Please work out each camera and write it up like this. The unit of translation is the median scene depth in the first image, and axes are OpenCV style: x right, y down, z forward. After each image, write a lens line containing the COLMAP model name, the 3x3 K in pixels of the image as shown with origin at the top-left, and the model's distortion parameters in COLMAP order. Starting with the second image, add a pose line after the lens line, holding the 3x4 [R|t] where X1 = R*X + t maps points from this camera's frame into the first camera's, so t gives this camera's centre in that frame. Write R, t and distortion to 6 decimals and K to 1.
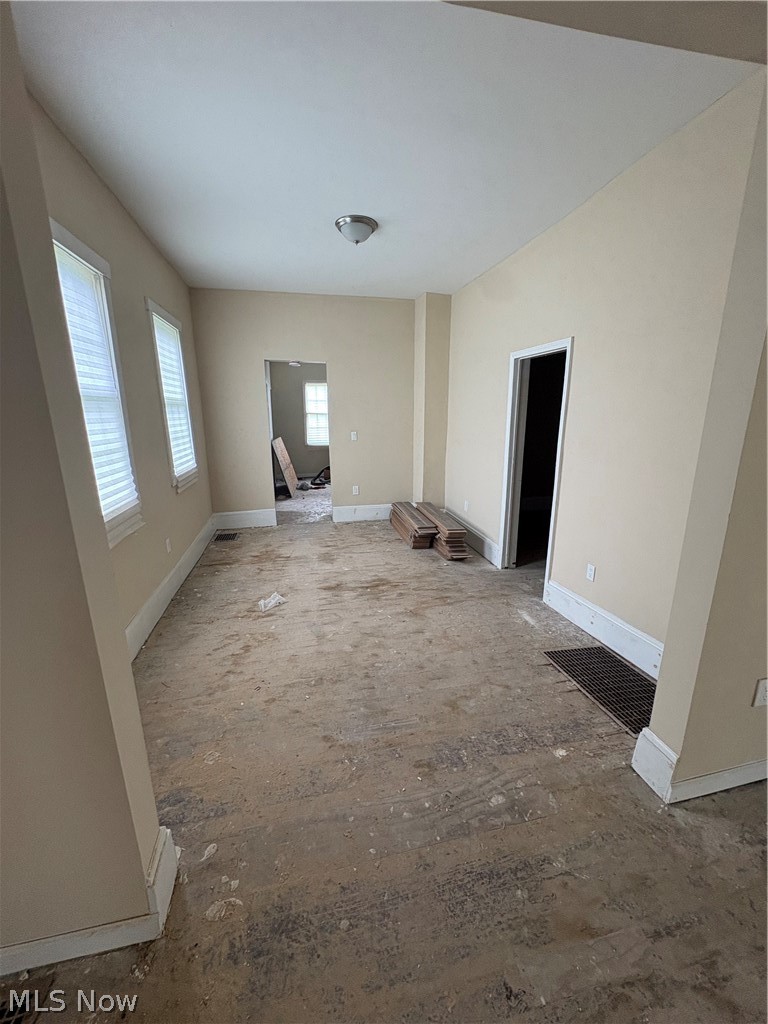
lens RADIAL K [[410.1, 0, 384.0], [0, 410.1, 512.0], [0, 0, 1]] dist [-0.001158, -0.000060]
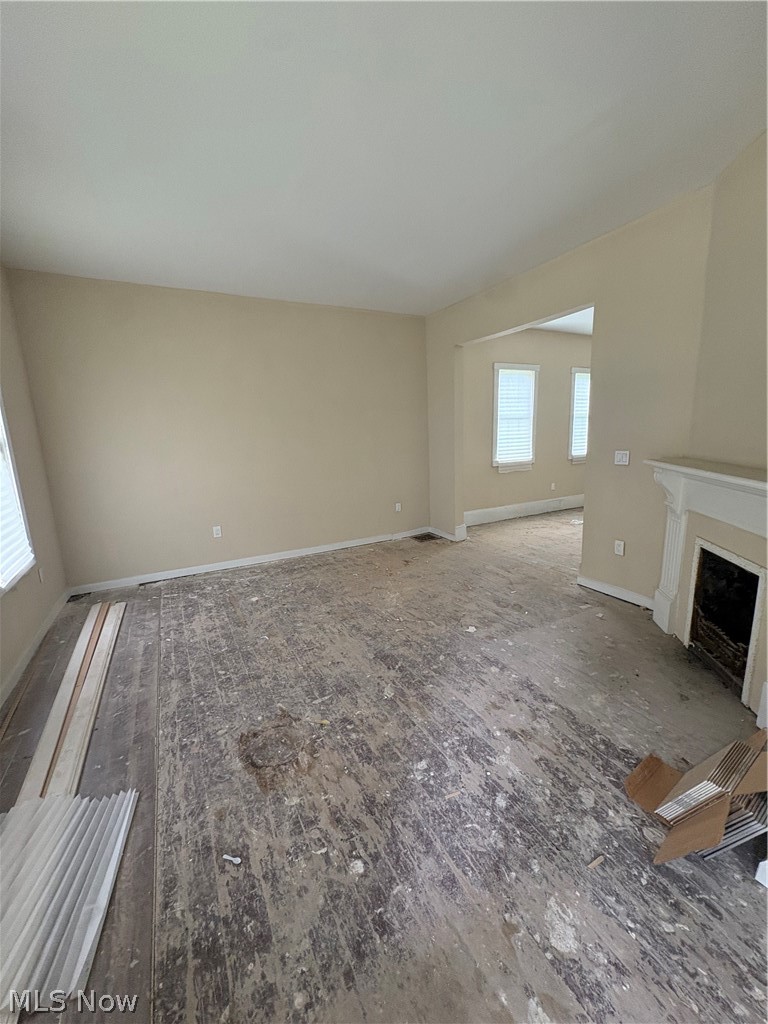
lens RADIAL K [[410.1, 0, 384.0], [0, 410.1, 512.0], [0, 0, 1]] dist [-0.001158, -0.000060]
pose [[0.270369, 0.187288, -0.944364, 2.674506], [-0.210167, 0.968721, 0.131948, 0.241999], [0.939537, 0.162800, 0.301273, -0.873166]]
